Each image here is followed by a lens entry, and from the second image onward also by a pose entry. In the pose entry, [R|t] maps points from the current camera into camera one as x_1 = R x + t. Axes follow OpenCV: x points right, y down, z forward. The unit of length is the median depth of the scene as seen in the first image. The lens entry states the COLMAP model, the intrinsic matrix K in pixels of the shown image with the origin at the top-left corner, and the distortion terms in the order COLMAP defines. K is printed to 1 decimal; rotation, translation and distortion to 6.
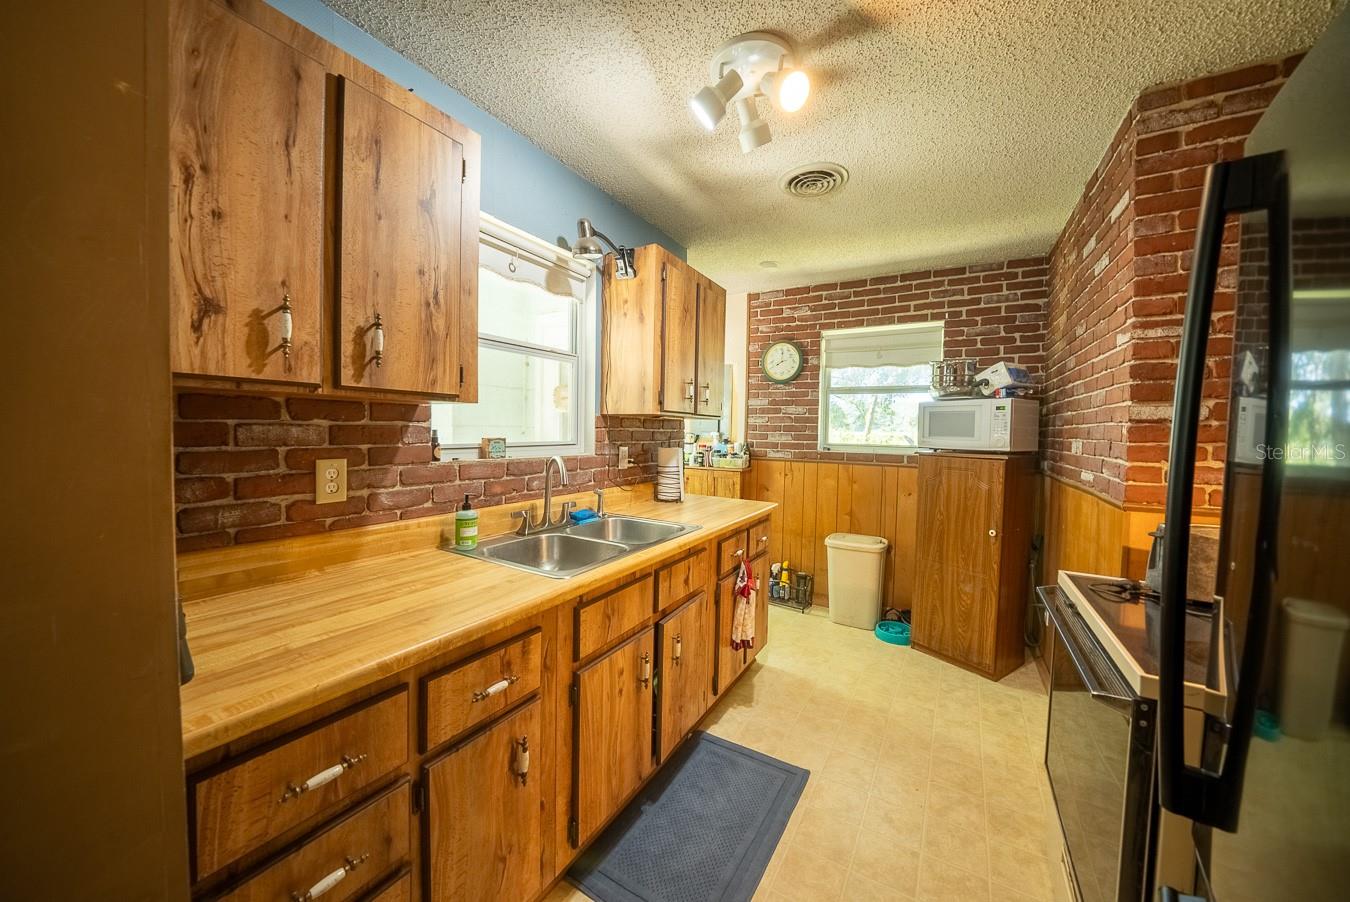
lens RADIAL K [[470.8, 0, 677.2], [0, 470.8, 443.1], [0, 0, 1]] dist [-0.028534, 0.003189]
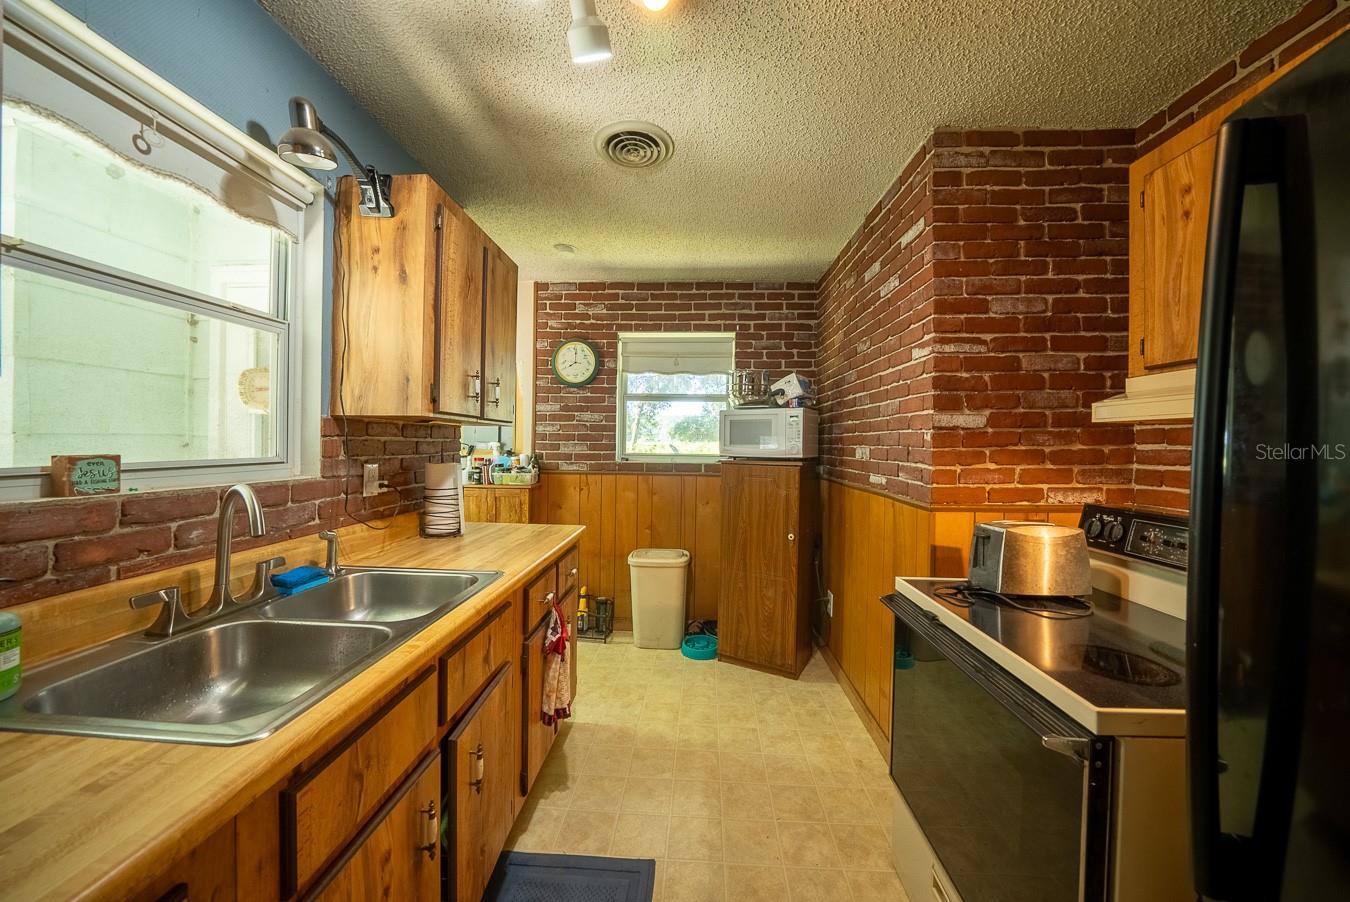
lens RADIAL K [[470.8, 0, 677.2], [0, 470.8, 443.1], [0, 0, 1]] dist [-0.028534, 0.003189]
pose [[0.884097, -0.007837, 0.467237, -0.034724], [0.017937, 0.999692, -0.017173, -0.002810], [-0.466959, 0.023564, 0.883965, 0.182983]]
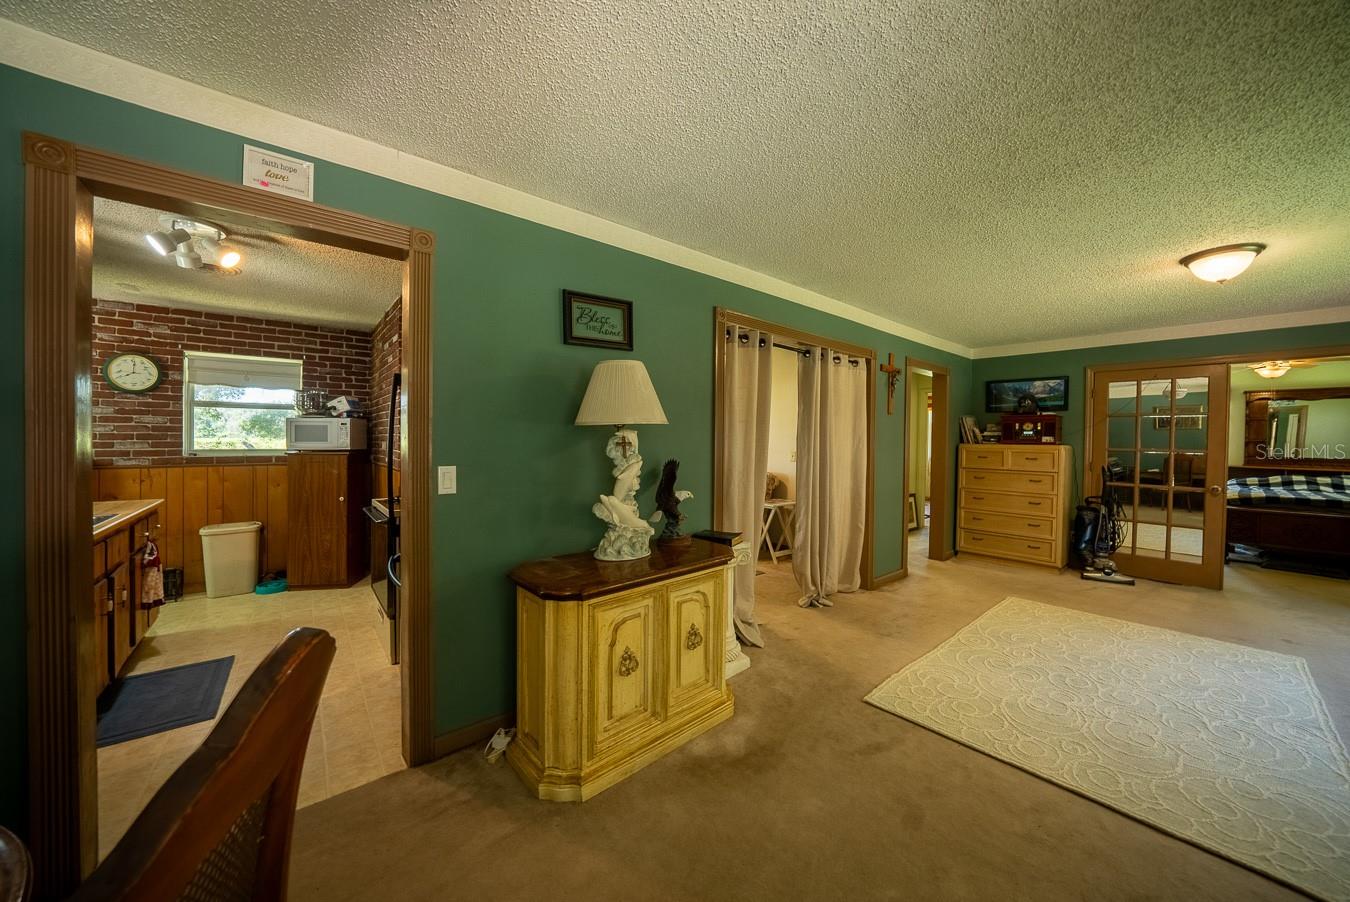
lens RADIAL K [[470.8, 0, 677.2], [0, 470.8, 443.1], [0, 0, 1]] dist [-0.028534, 0.003189]
pose [[0.337617, -0.020581, 0.941058, -0.468094], [0.029742, 0.999495, 0.011188, 0.010548], [-0.940813, 0.024211, 0.338059, -0.686657]]
